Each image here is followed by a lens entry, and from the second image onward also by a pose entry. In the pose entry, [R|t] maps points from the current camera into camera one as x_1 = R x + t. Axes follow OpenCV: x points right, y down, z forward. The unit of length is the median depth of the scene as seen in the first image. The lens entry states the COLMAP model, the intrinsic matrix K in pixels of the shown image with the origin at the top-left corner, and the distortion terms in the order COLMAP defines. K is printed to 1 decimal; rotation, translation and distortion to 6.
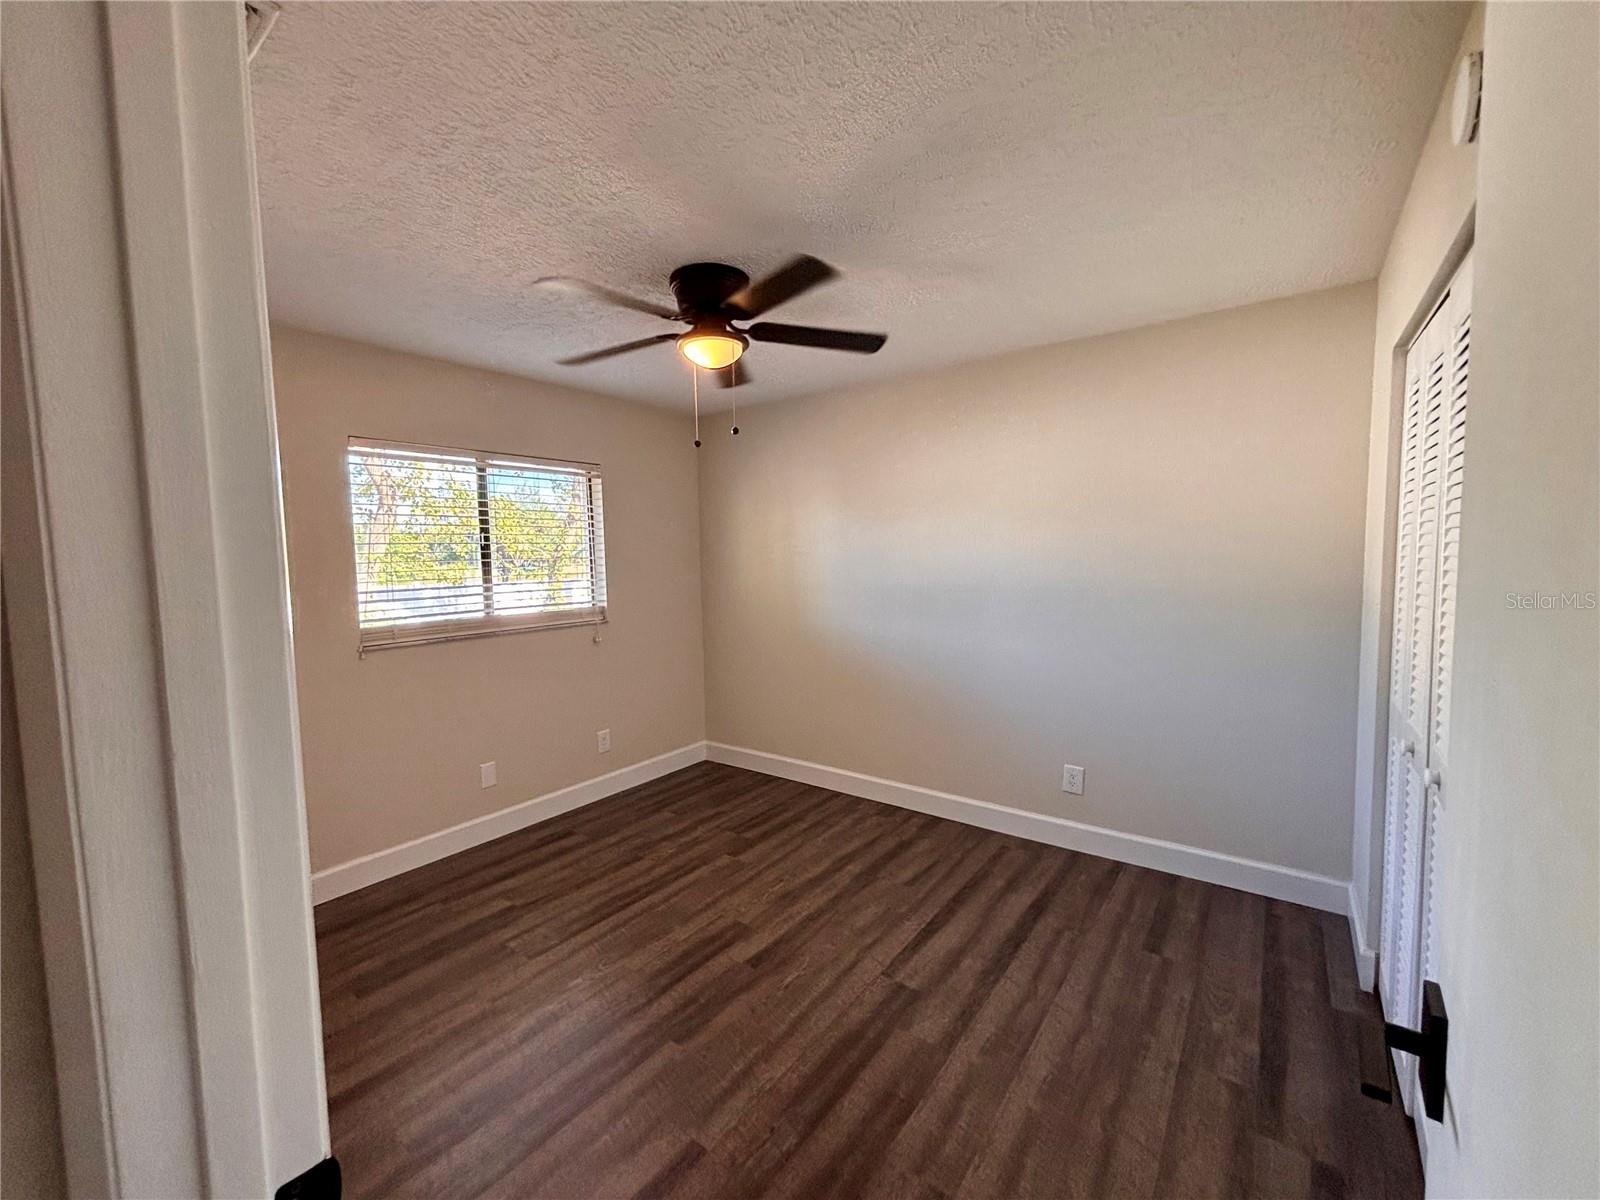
lens RADIAL K [[657.7, 0, 800.0], [0, 657.7, 600.0], [0, 0, 1]] dist [0.012368, -0.000106]
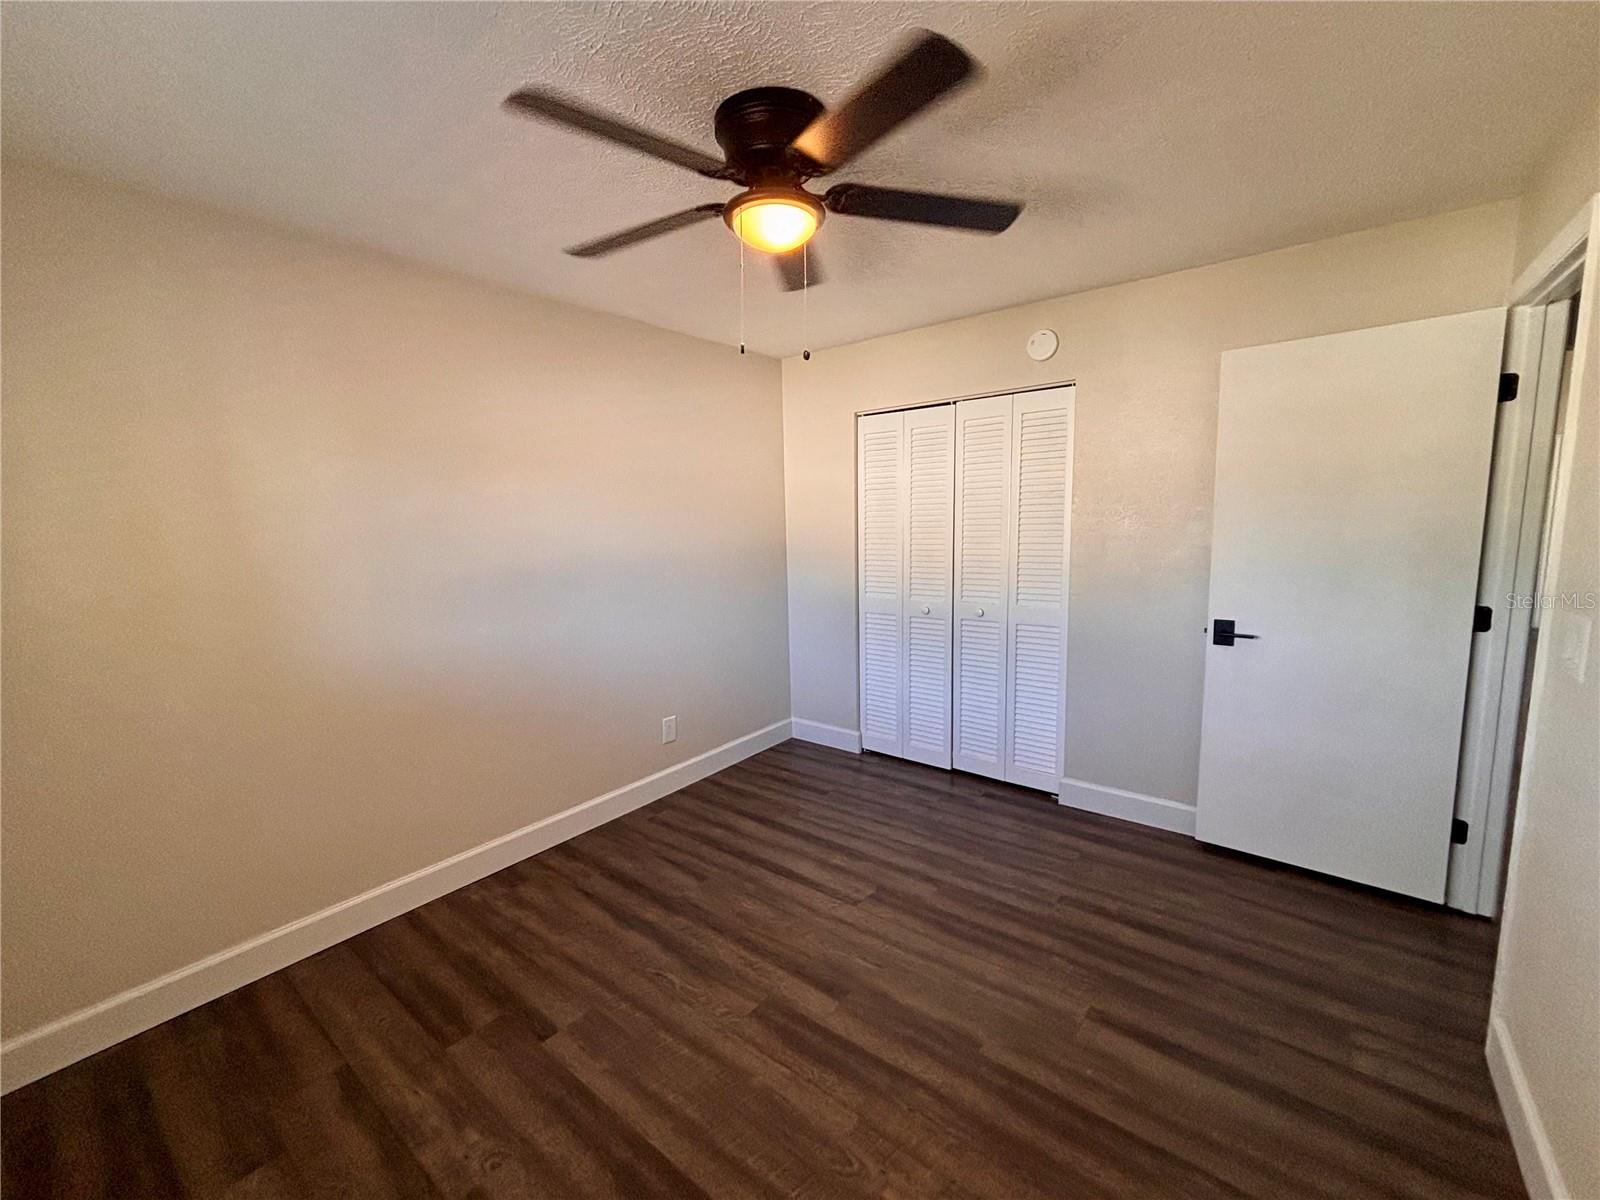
lens RADIAL K [[657.7, 0, 800.0], [0, 657.7, 600.0], [0, 0, 1]] dist [0.012368, -0.000106]
pose [[0.026991, -0.117171, 0.992745, -0.826106], [0.097763, 0.988655, 0.114031, -0.058282], [-0.994844, 0.093976, 0.038139, 0.922702]]
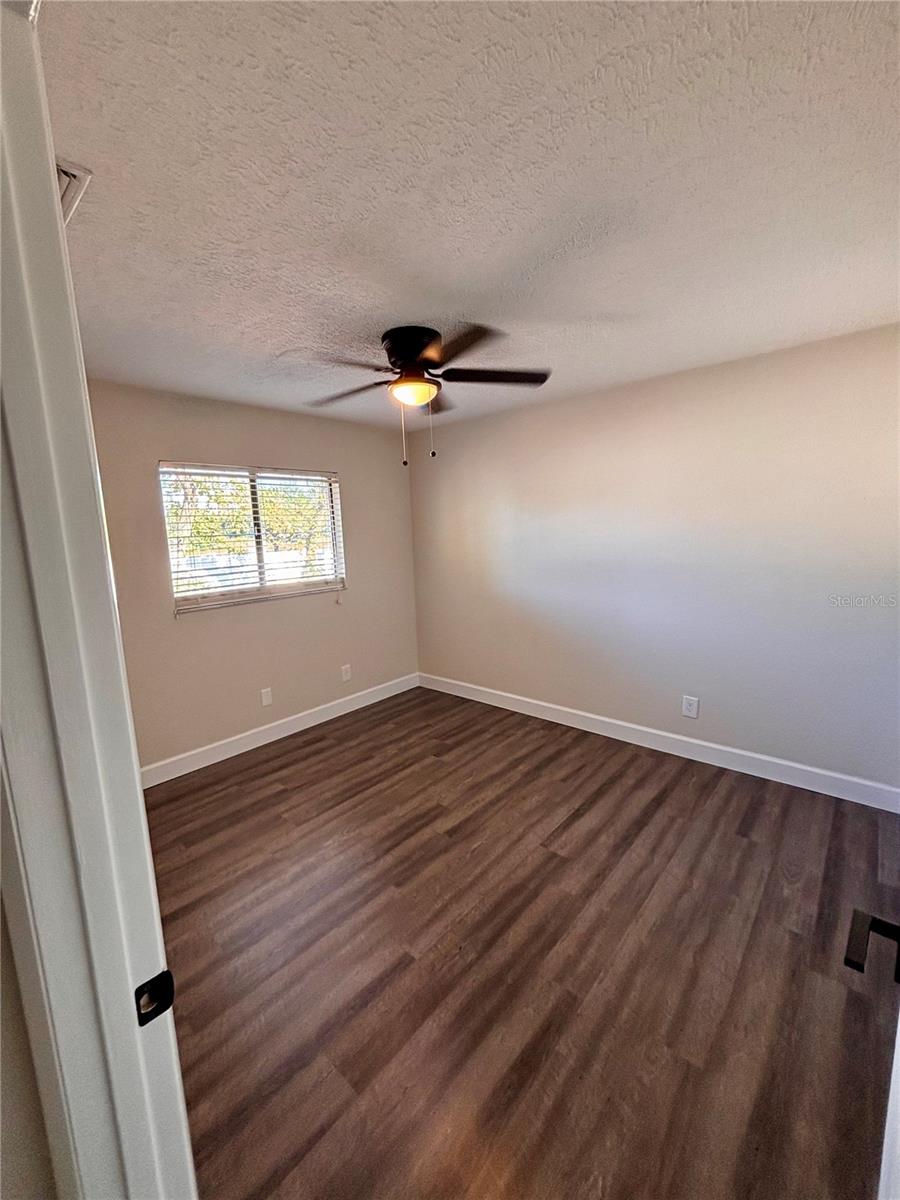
lens RADIAL K [[493.3, 0, 454.7], [0, 493.3, 599.1], [0, 0, 1]] dist [0.012368, -0.000106]
pose [[0.996995, -0.002707, -0.077418, 0.022675], [0.008779, 0.996900, 0.078189, -0.036355], [0.076966, -0.078633, 0.993928, -0.019381]]
